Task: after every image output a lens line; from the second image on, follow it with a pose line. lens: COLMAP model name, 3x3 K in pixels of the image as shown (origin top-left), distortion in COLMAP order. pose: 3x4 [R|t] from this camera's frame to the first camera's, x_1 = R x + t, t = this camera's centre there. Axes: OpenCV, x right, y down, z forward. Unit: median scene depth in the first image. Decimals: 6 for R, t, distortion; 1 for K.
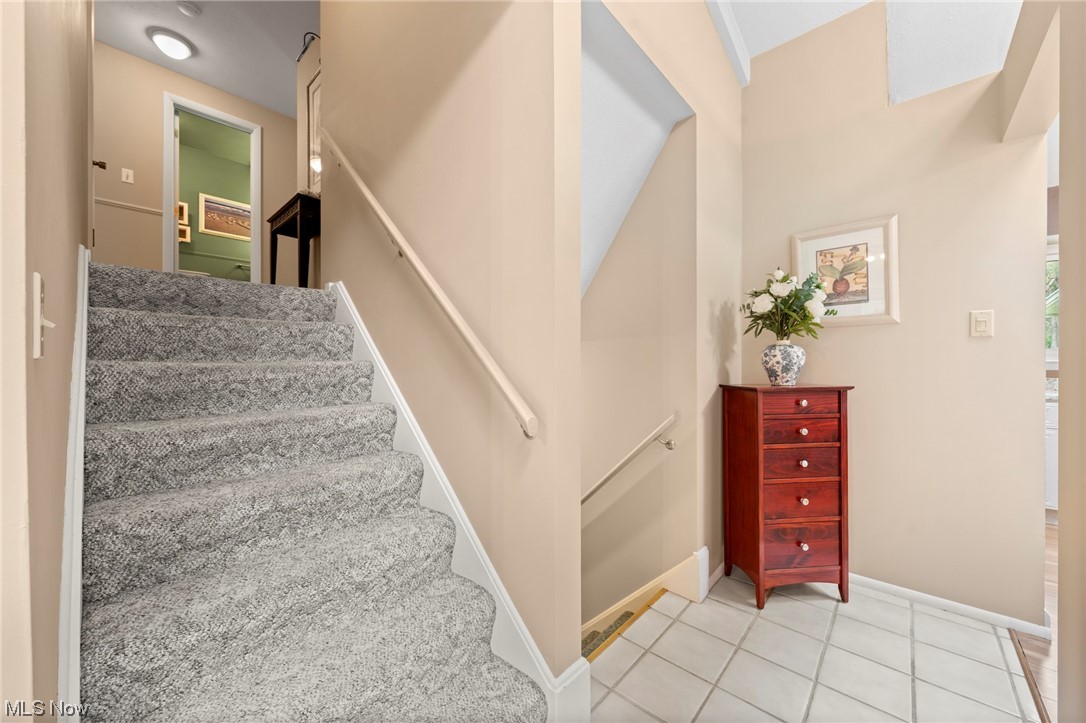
lens RADIAL K [[402.1, 0, 539.5], [0, 402.1, 360.0], [0, 0, 1]] dist [-0.002404, 0.000035]
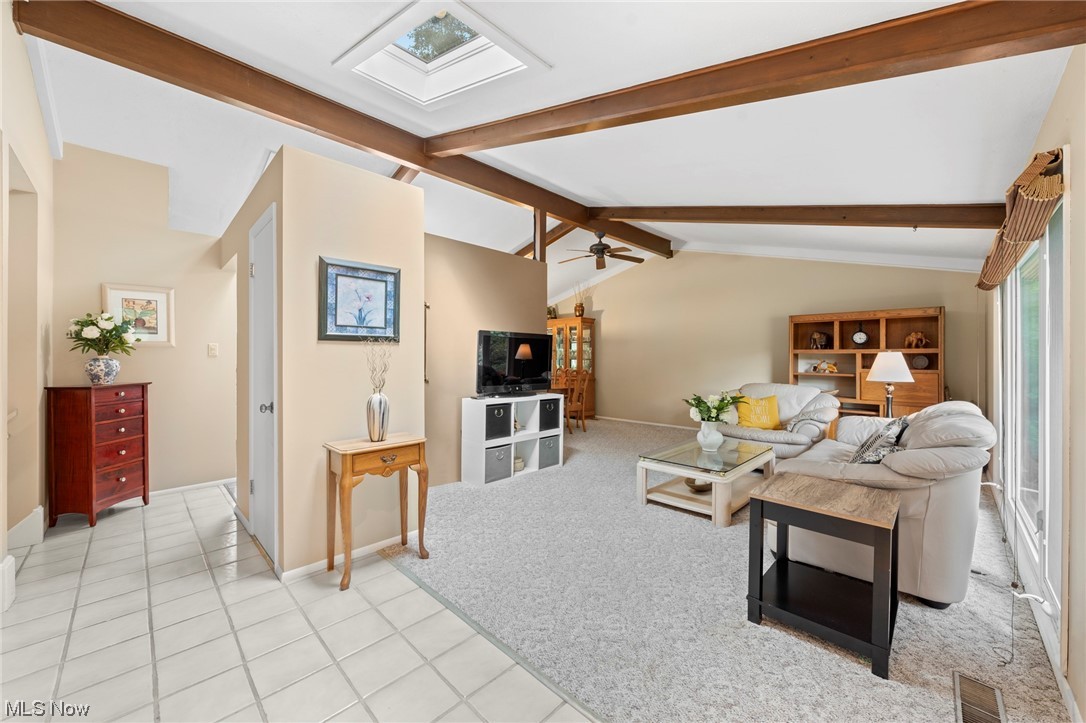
lens RADIAL K [[402.1, 0, 538.7], [0, 402.1, 360.2], [0, 0, 1]] dist [-0.002404, 0.000035]
pose [[0.046746, -0.002742, 0.998903, -0.906586], [-0.000737, 0.999996, 0.002780, -0.038476], [-0.998907, -0.000866, 0.046743, -0.792762]]
